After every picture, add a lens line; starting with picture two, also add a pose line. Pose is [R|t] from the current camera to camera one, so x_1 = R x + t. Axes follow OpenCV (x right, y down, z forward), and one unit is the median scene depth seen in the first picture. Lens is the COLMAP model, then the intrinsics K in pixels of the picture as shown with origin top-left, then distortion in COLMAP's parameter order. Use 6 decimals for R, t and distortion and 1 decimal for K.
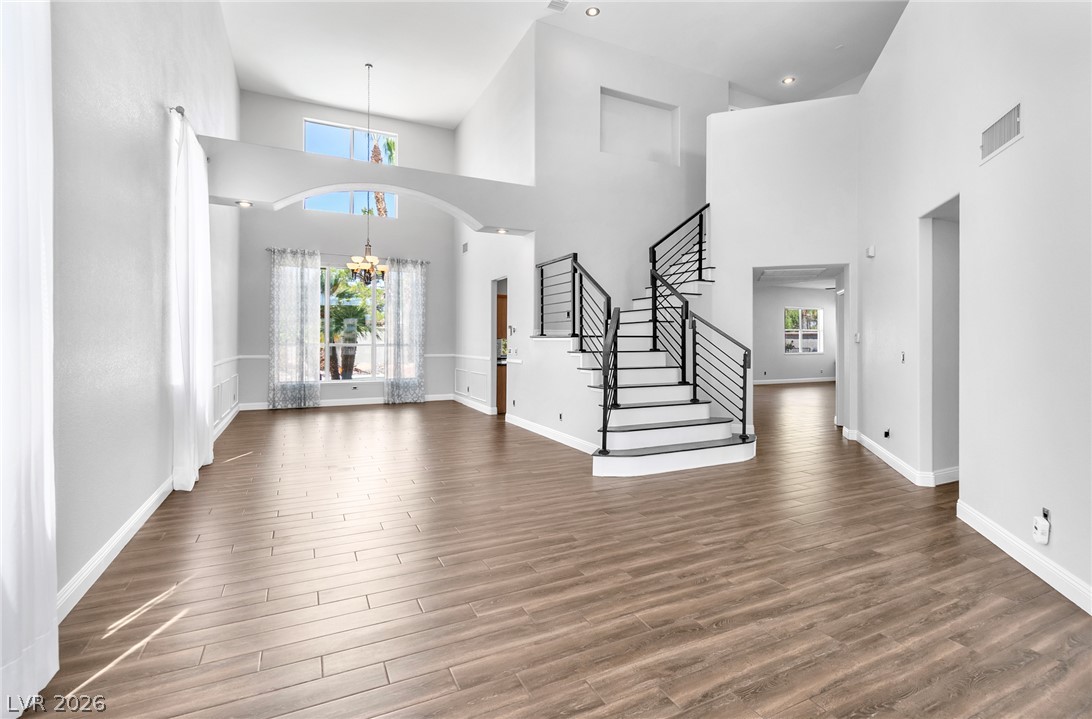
lens RADIAL K [[513.9, 0, 551.5], [0, 513.9, 340.1], [0, 0, 1]] dist [0.000237, -0.000042]
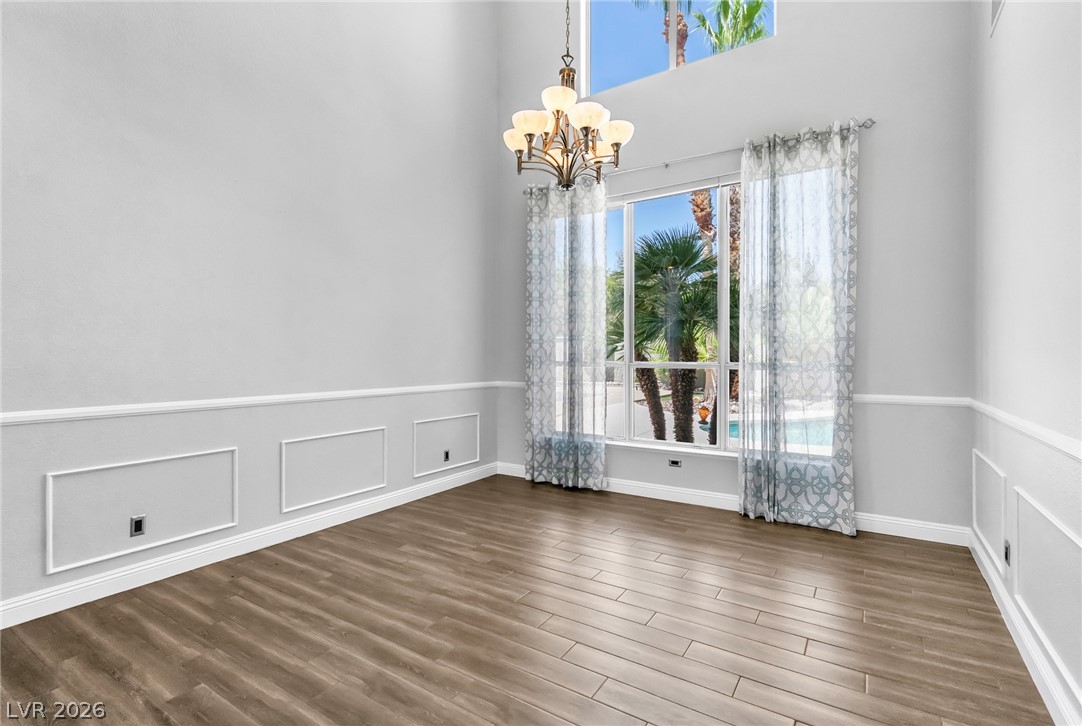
lens RADIAL K [[503.4, 0, 546.4], [0, 503.4, 358.4], [0, 0, 1]] dist [0.001296, 0.000311]
pose [[0.514368, -0.001315, -0.857568, -0.071737], [0.001393, 0.999999, -0.000697, 0.003777], [0.857568, -0.000836, 0.514369, 0.725094]]
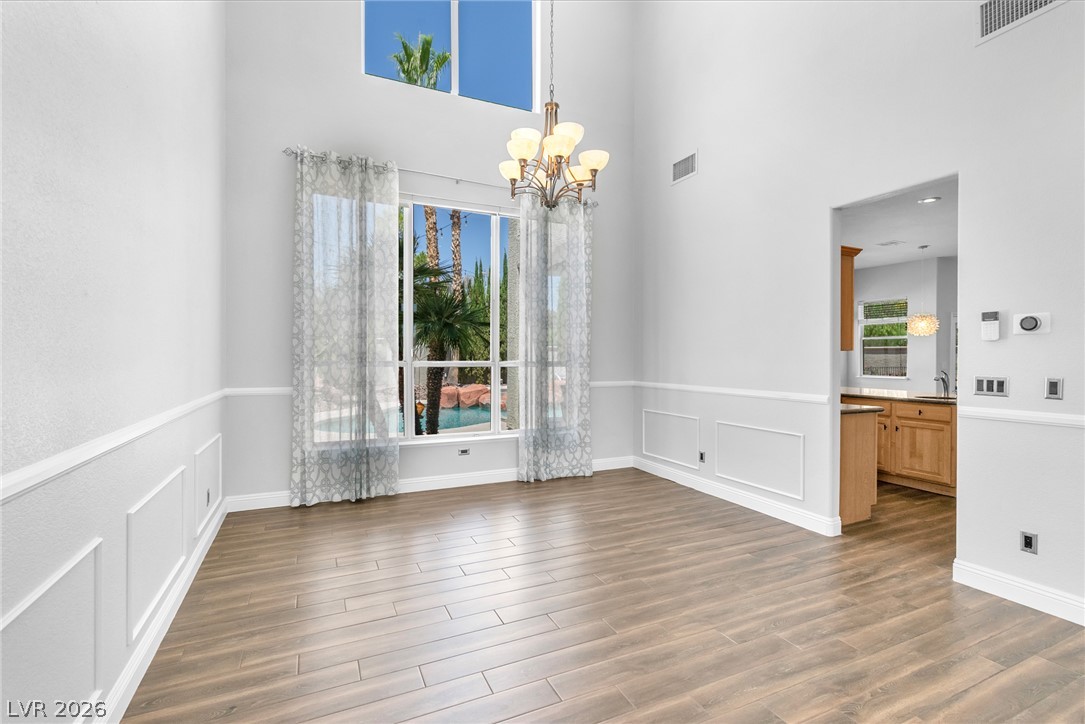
lens RADIAL K [[498.9, 0, 547.6], [0, 498.9, 359.2], [0, 0, 1]] dist [0.001386, 0.000206]
pose [[0.999821, 0.000788, -0.018901, -0.311721], [-0.000678, 0.999983, 0.005827, 0.001951], [0.018906, -0.005813, 0.999804, 0.556541]]
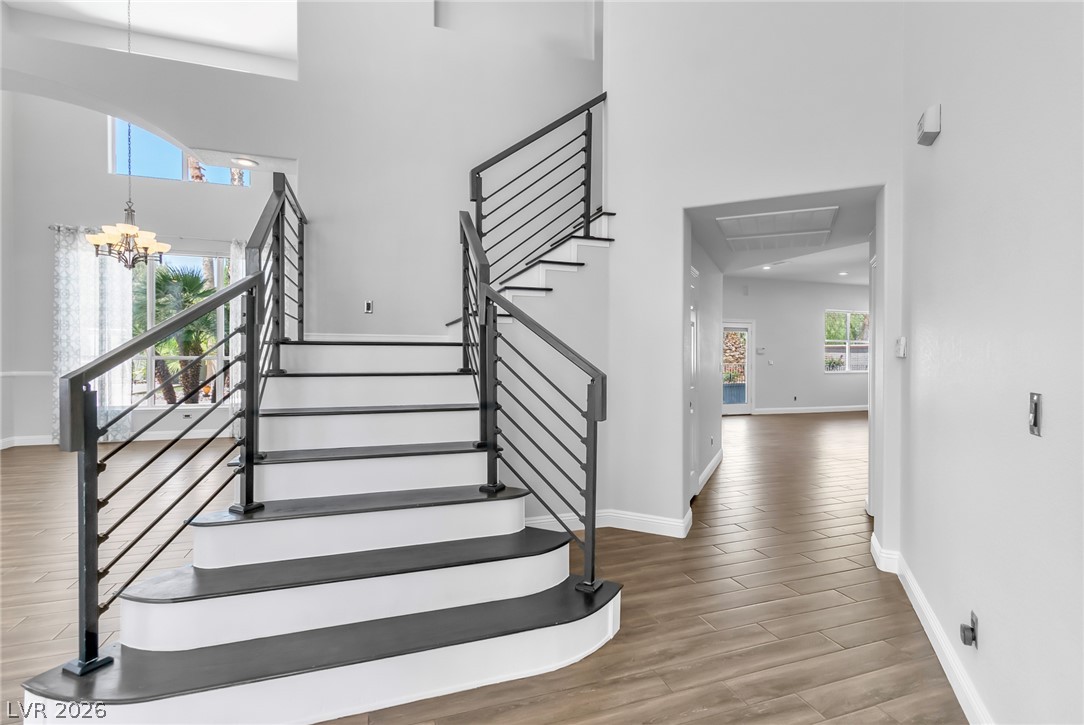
lens RADIAL K [[504.4, 0, 547.4], [0, 504.4, 357.9], [0, 0, 1]] dist [0.001296, 0.000311]
pose [[0.991881, 0.004729, -0.127081, 0.240062], [-0.003813, 0.999965, 0.007454, 0.001864], [0.127111, -0.006909, 0.991864, 0.365027]]
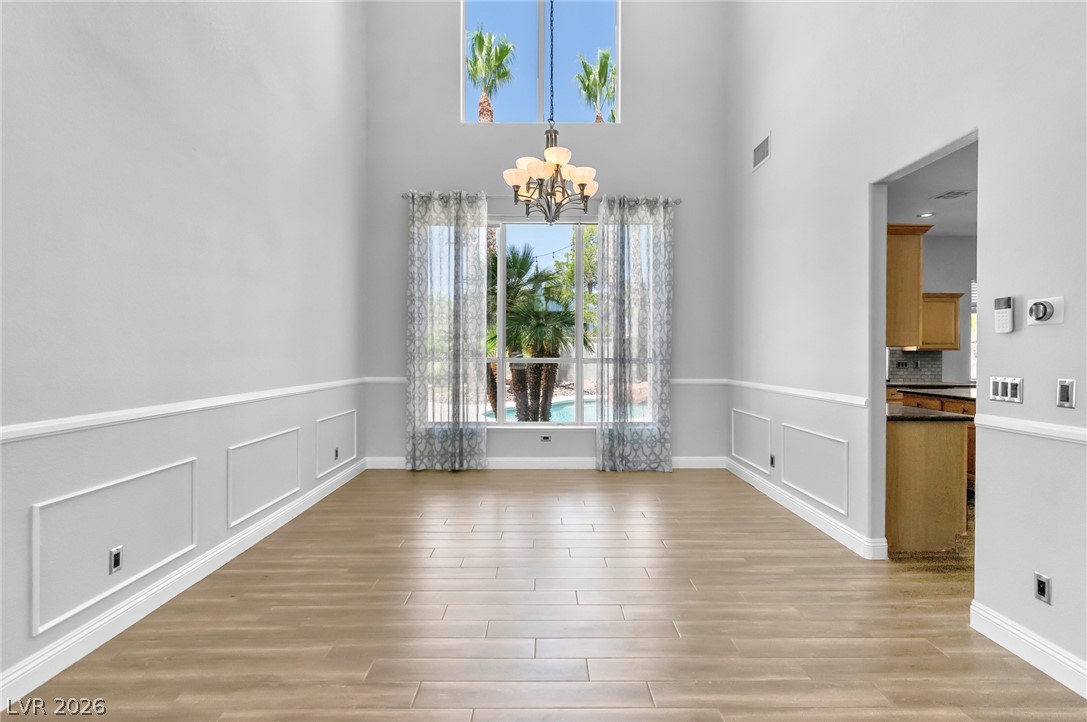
lens RADIAL K [[497.8, 0, 546.6], [0, 497.8, 355.7], [0, 0, 1]] dist [-0.002795, 0.000658]
pose [[0.901417, 0.002118, -0.432947, -0.158608], [-0.000733, 0.999994, 0.003365, 0.002605], [0.432952, -0.002716, 0.901413, 0.549035]]
